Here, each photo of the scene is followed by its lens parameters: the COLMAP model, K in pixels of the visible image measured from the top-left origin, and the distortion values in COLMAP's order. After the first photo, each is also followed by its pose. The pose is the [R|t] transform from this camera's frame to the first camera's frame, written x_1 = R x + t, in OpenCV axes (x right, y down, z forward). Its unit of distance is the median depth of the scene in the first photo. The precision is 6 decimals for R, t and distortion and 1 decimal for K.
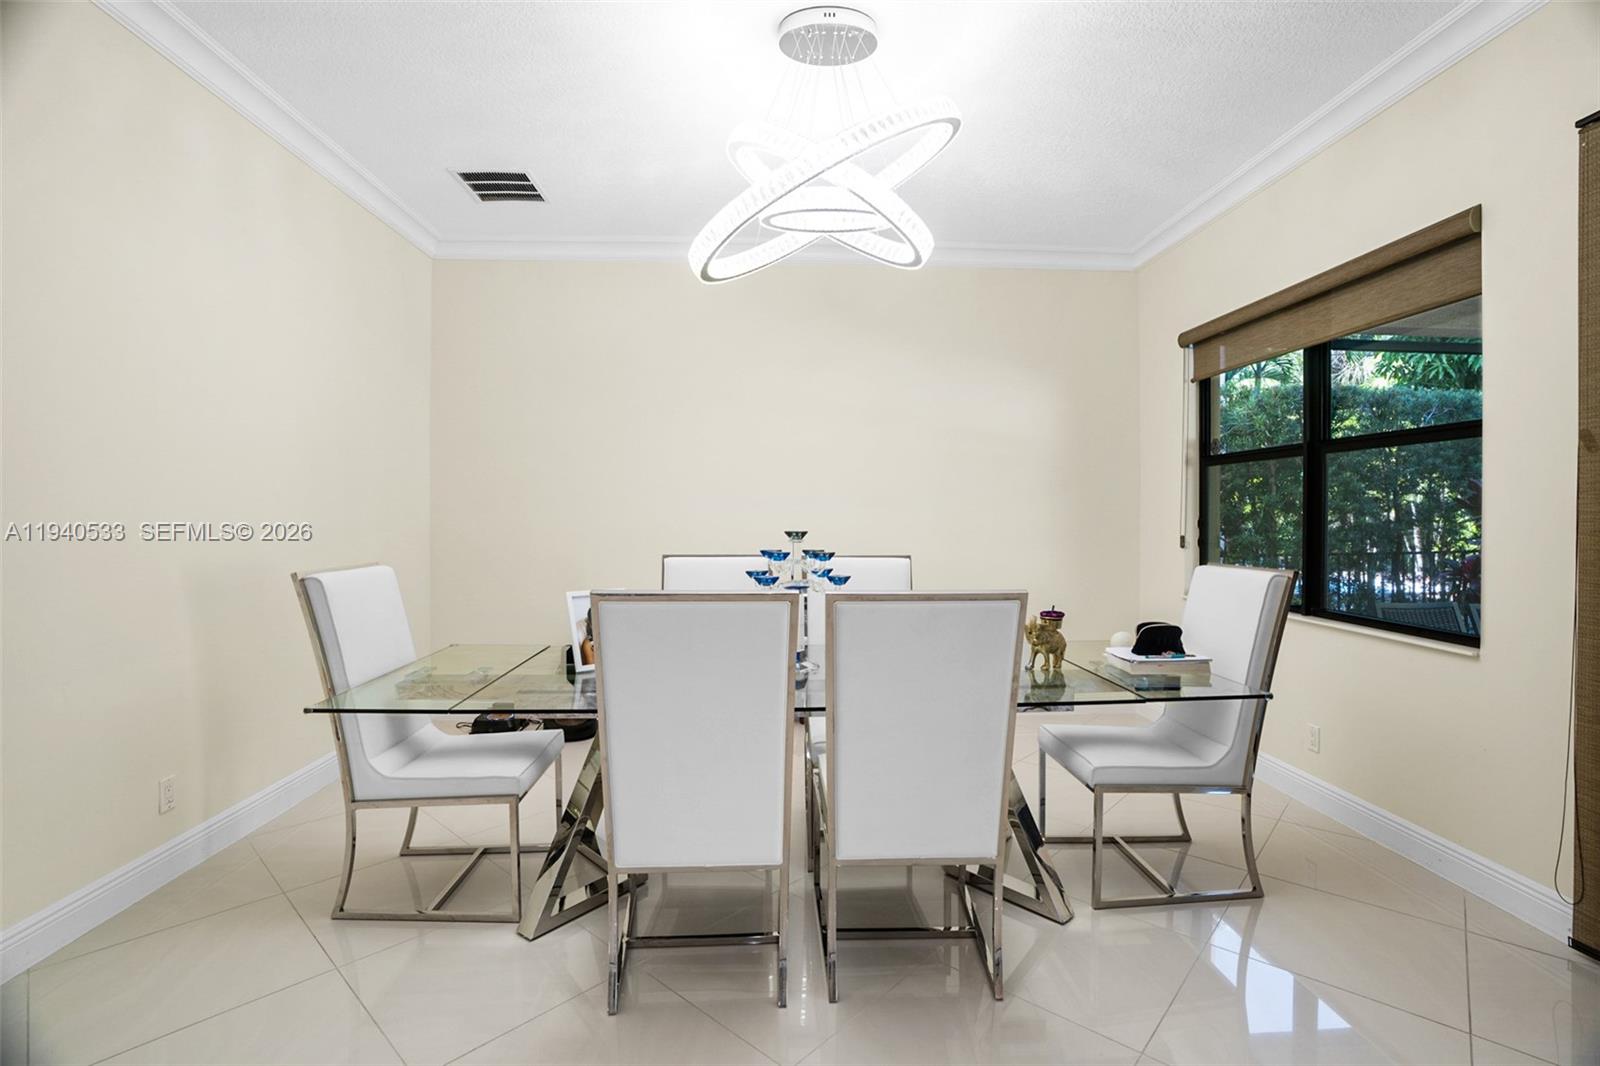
lens RADIAL K [[752.3, 0, 795.6], [0, 752.3, 532.9], [0, 0, 1]] dist [-0.057569, 0.019448]
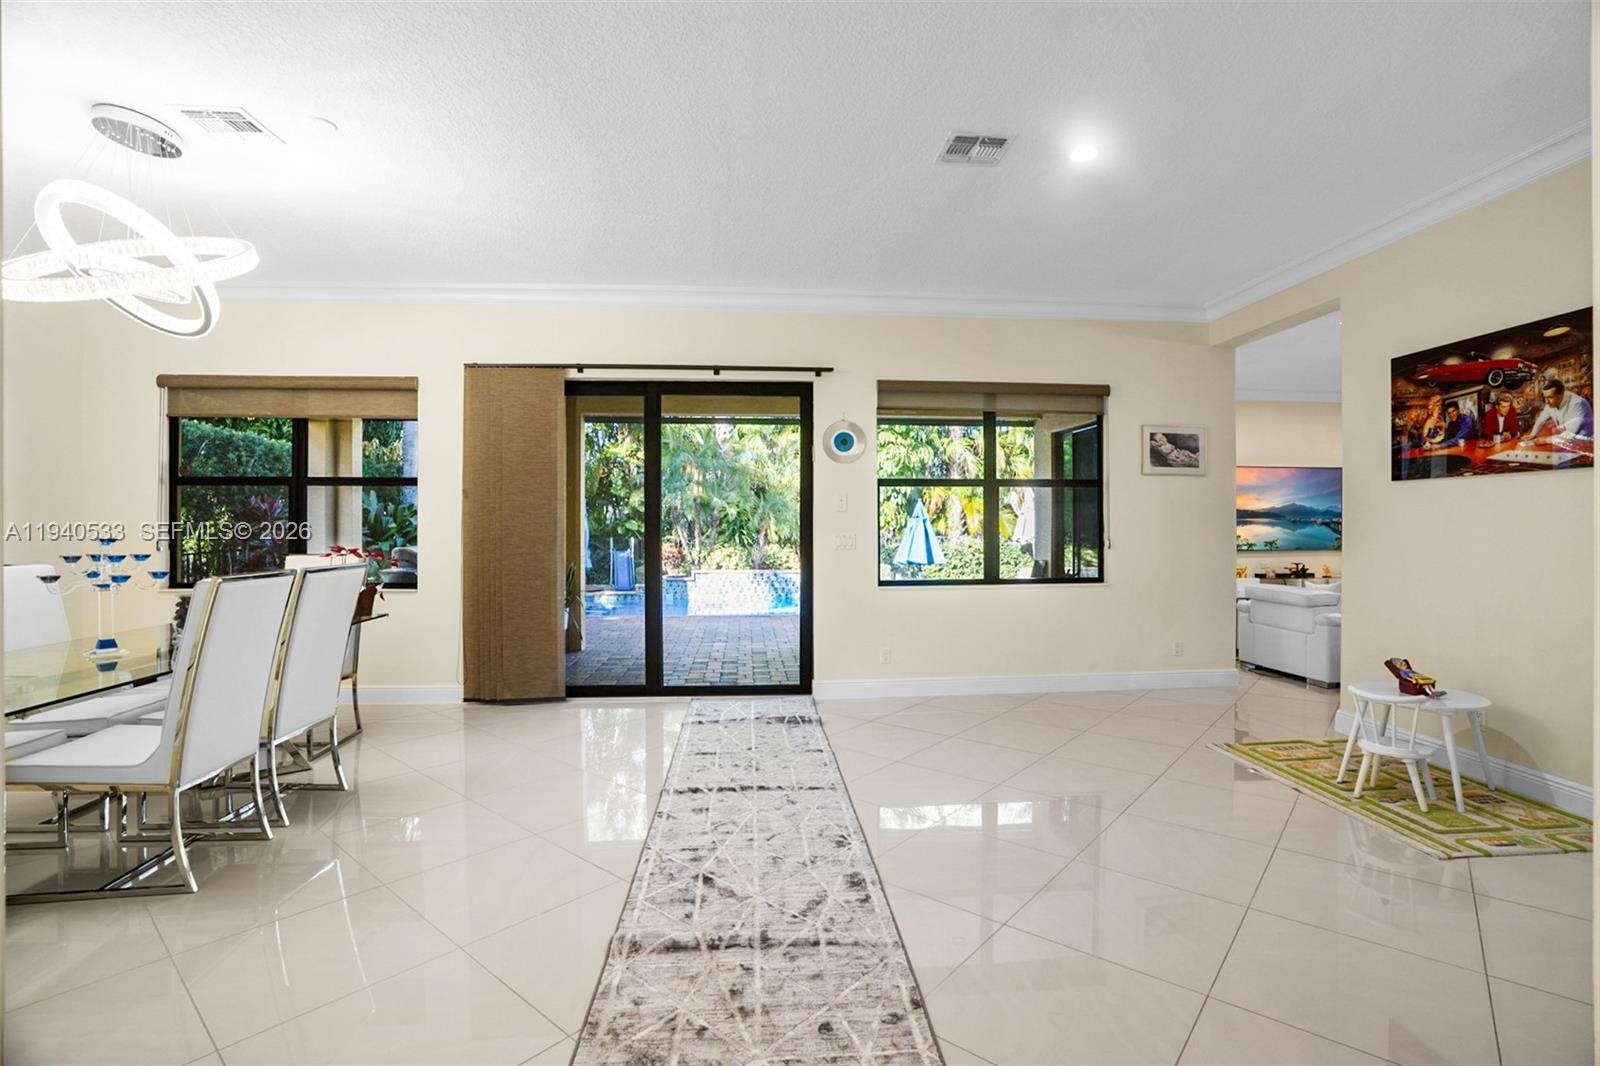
lens RADIAL K [[762.9, 0, 814.3], [0, 762.9, 528.1], [0, 0, 1]] dist [-0.023126, 0.000103]
pose [[-0.052888, -0.008609, 0.998563, -1.007607], [0.023801, 0.999668, 0.009879, 0.000357], [-0.998317, 0.024290, -0.052665, -0.034959]]
